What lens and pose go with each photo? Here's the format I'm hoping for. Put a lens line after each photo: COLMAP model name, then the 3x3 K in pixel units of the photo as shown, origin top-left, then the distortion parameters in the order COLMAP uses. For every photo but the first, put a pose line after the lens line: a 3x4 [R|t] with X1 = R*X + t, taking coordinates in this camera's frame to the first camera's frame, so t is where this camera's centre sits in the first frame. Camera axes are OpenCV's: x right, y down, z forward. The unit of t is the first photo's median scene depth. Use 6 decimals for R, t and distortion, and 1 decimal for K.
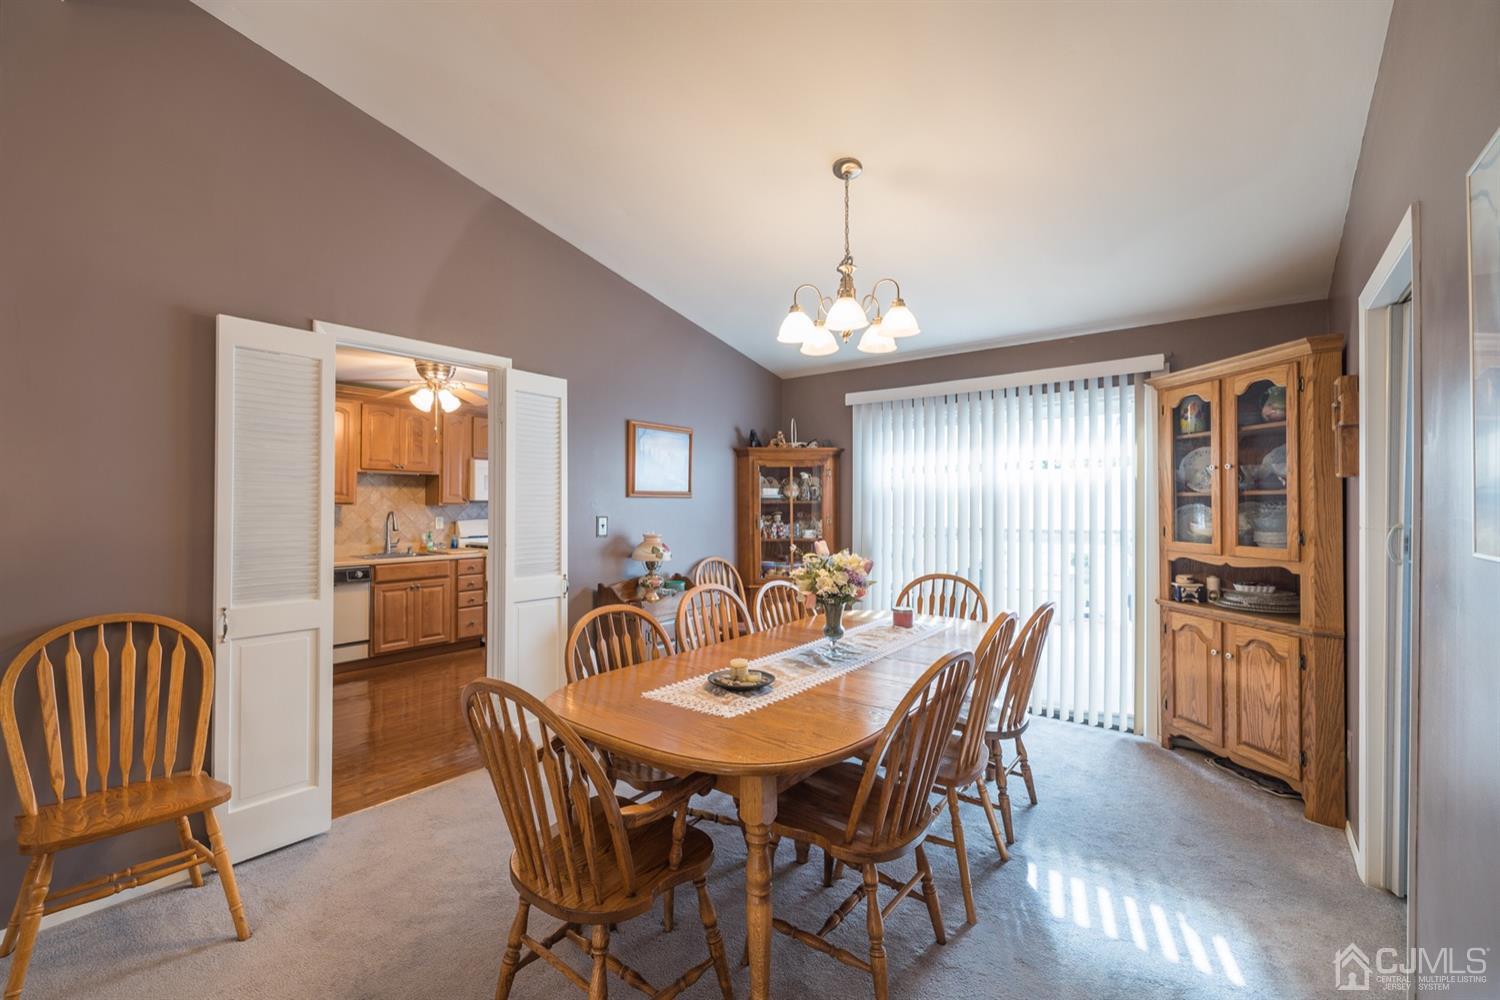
lens RADIAL K [[632.2, 0, 742.0], [0, 632.2, 497.6], [0, 0, 1]] dist [-0.001404, -0.000462]
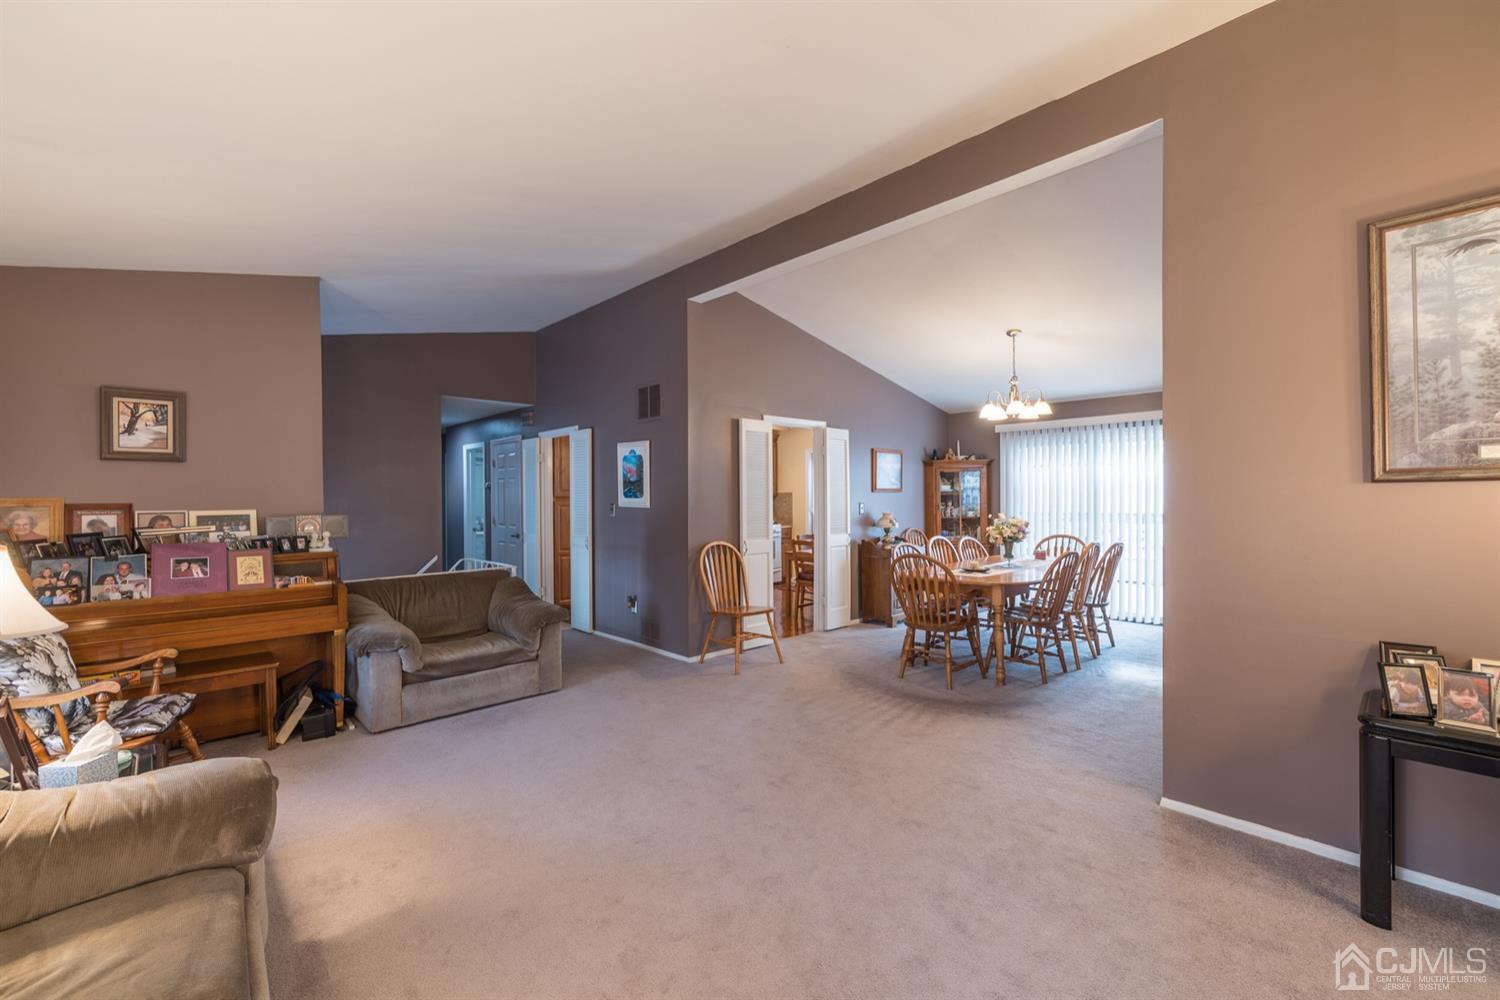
lens RADIAL K [[632.2, 0, 742.0], [0, 632.2, 497.6], [0, 0, 1]] dist [-0.001404, -0.000462]
pose [[0.989392, -0.008639, -0.145014, -0.236985], [0.010772, 0.999845, 0.013936, -0.011549], [0.144872, -0.015351, 0.989331, -0.668838]]
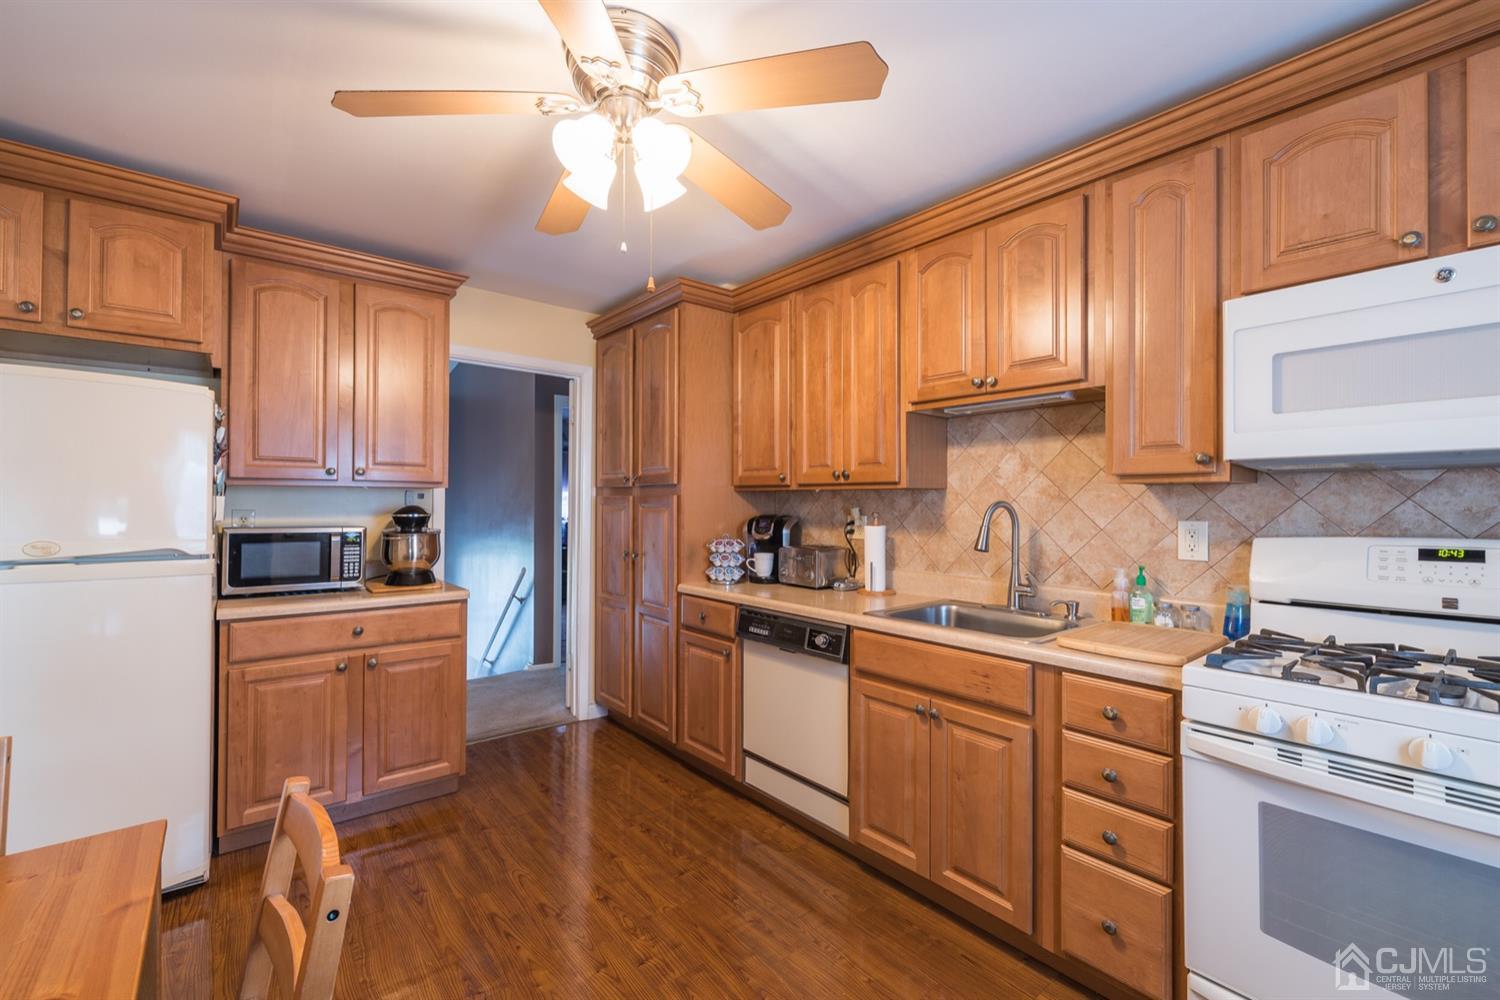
lens RADIAL K [[632.2, 0, 742.0], [0, 632.2, 497.6], [0, 0, 1]] dist [-0.001404, -0.000462]
pose [[-0.213035, -0.010132, -0.976992, -0.172354], [0.006703, 0.999908, -0.011831, 0.028109], [0.977021, -0.009069, -0.212948, 1.143371]]
